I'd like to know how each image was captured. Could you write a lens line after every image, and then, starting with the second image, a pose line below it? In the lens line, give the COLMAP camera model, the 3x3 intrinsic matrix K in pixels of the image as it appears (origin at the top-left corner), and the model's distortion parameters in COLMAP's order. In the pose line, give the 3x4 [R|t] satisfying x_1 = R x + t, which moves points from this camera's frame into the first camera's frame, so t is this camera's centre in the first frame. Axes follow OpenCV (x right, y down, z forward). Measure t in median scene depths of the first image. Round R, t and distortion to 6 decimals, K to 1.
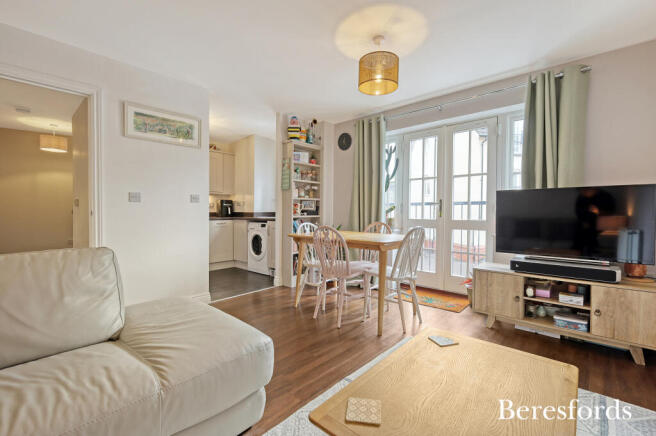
lens RADIAL K [[284.8, 0, 328.0], [0, 284.8, 218.0], [0, 0, 1]] dist [0.000449, 0.000027]
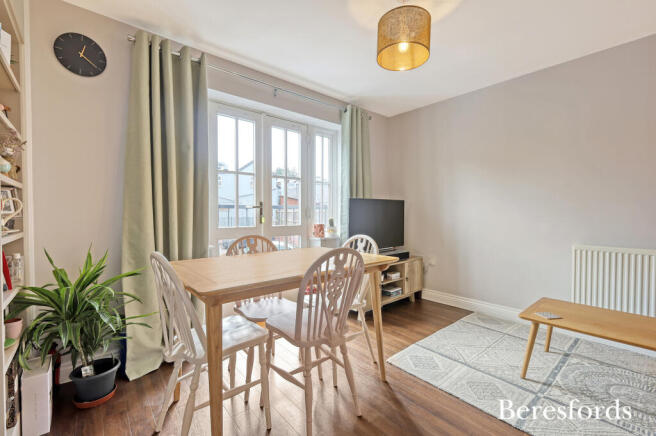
lens RADIAL K [[284.8, 0, 328.0], [0, 284.8, 218.0], [0, 0, 1]] dist [0.000449, 0.000027]
pose [[0.120670, -0.025061, 0.992376, -0.262002], [0.021665, 0.999510, 0.022607, -0.022110], [-0.992456, 0.018772, 0.121154, 0.473823]]
